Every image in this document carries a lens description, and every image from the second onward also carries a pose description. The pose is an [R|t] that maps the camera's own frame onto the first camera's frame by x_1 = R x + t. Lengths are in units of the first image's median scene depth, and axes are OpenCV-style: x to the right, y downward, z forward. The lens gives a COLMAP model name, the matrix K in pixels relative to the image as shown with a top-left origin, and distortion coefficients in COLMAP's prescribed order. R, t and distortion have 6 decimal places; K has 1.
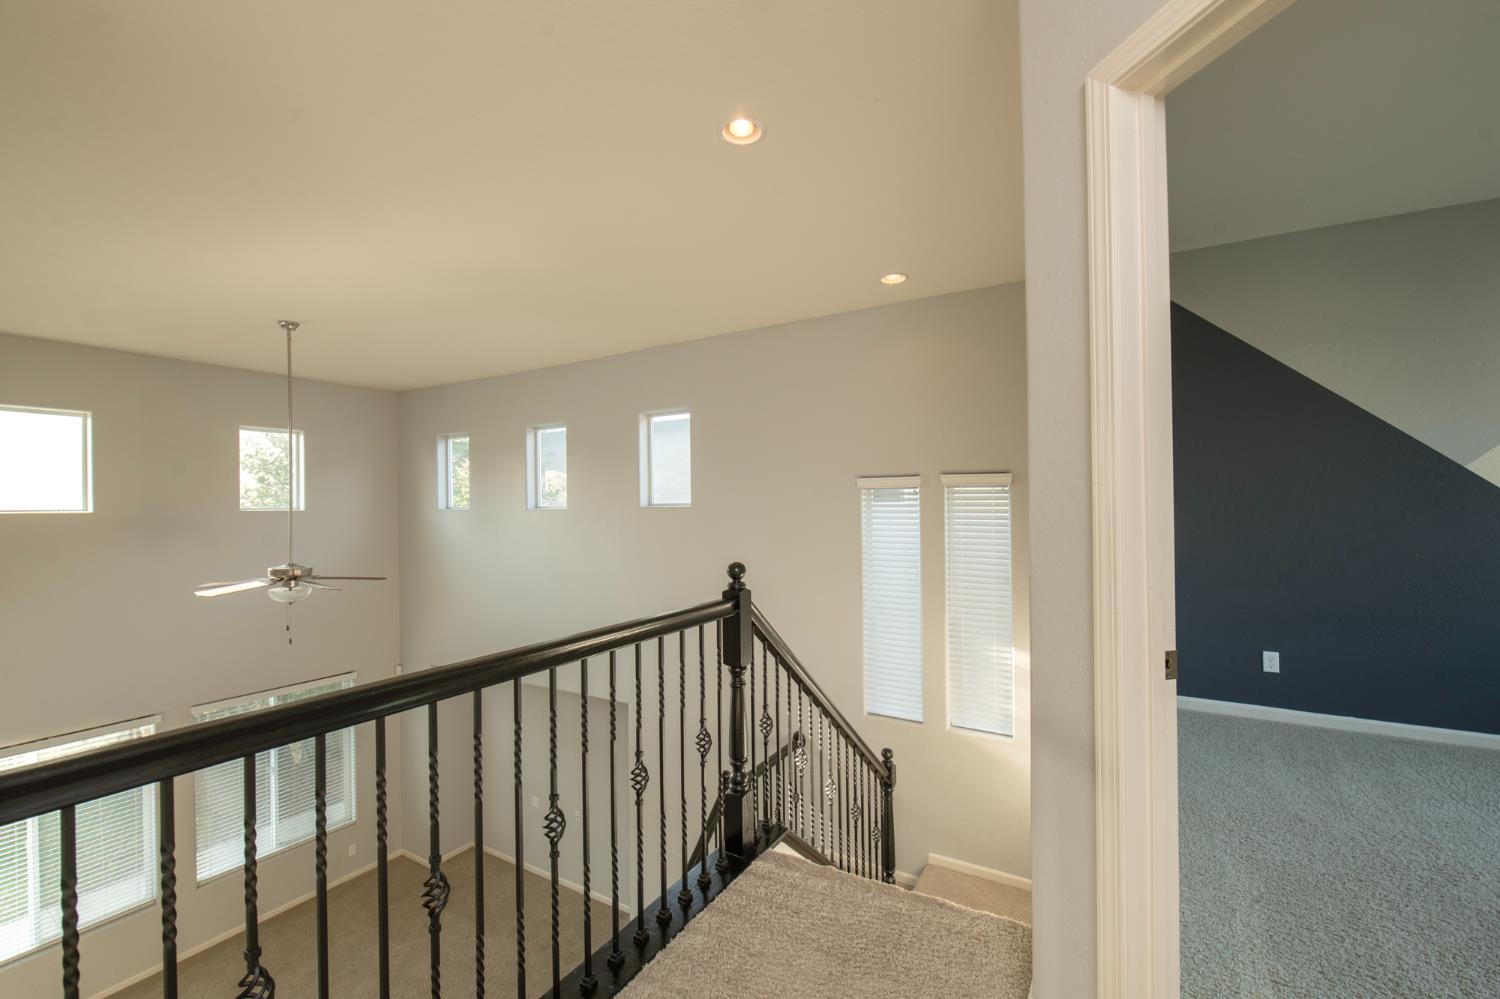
lens RADIAL K [[627.7, 0, 749.7], [0, 627.7, 502.2], [0, 0, 1]] dist [-0.002007, -0.000335]
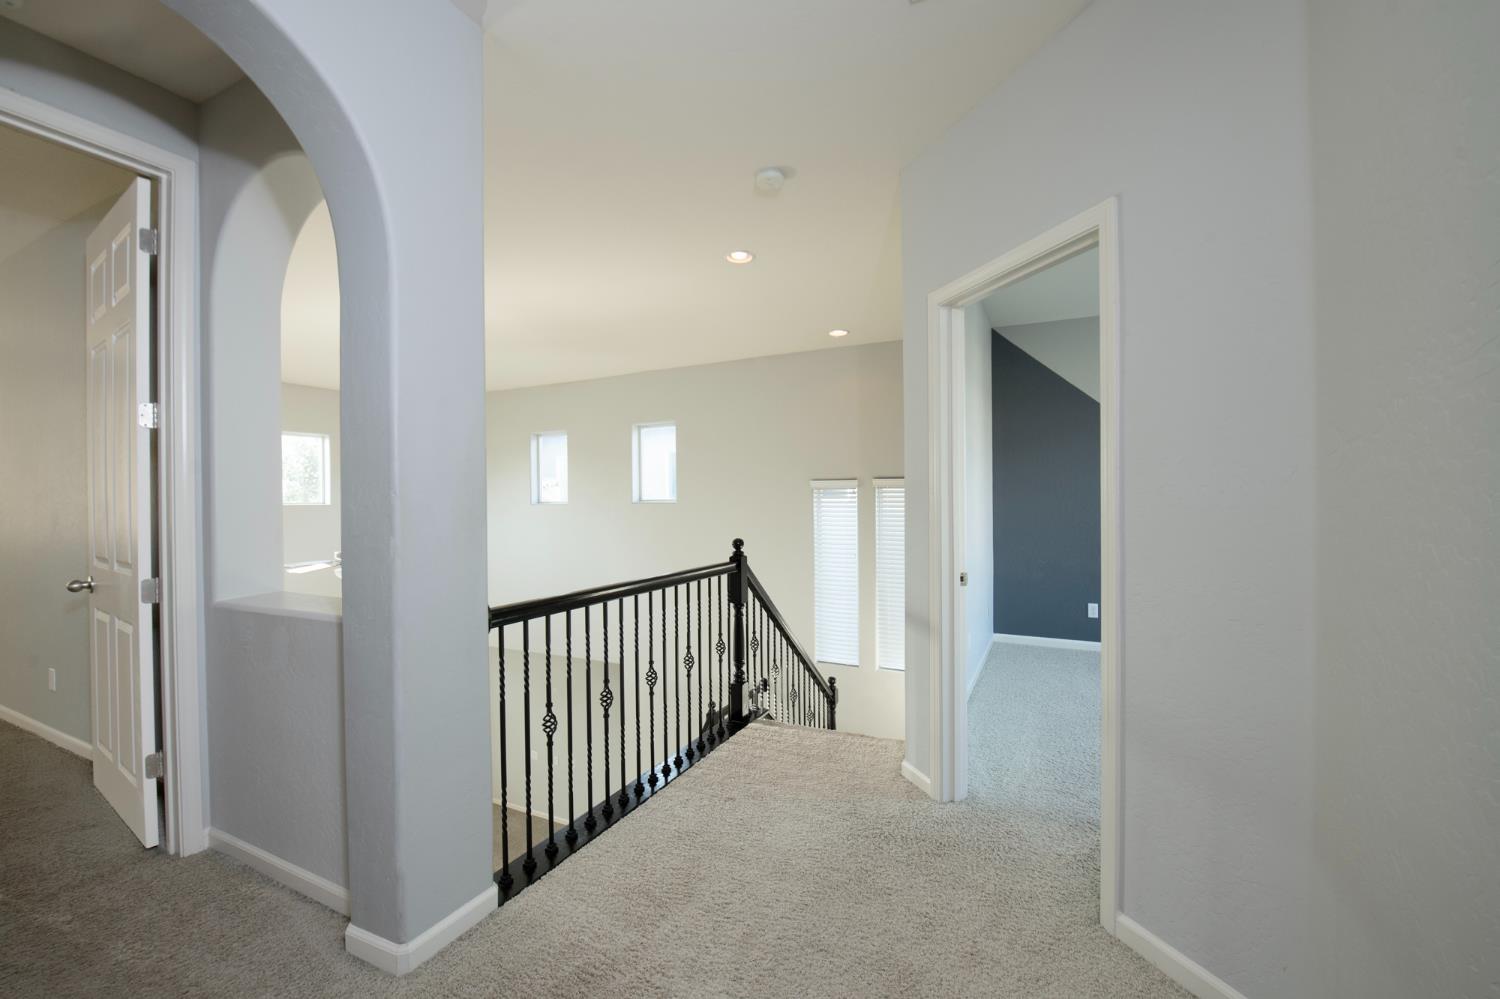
lens RADIAL K [[627.7, 0, 749.7], [0, 627.7, 502.2], [0, 0, 1]] dist [-0.002007, -0.000335]
pose [[0.996676, 0.002554, 0.081424, -0.079368], [-0.003260, 0.999958, 0.008528, -0.006041], [-0.081399, -0.008765, 0.996643, -0.379315]]
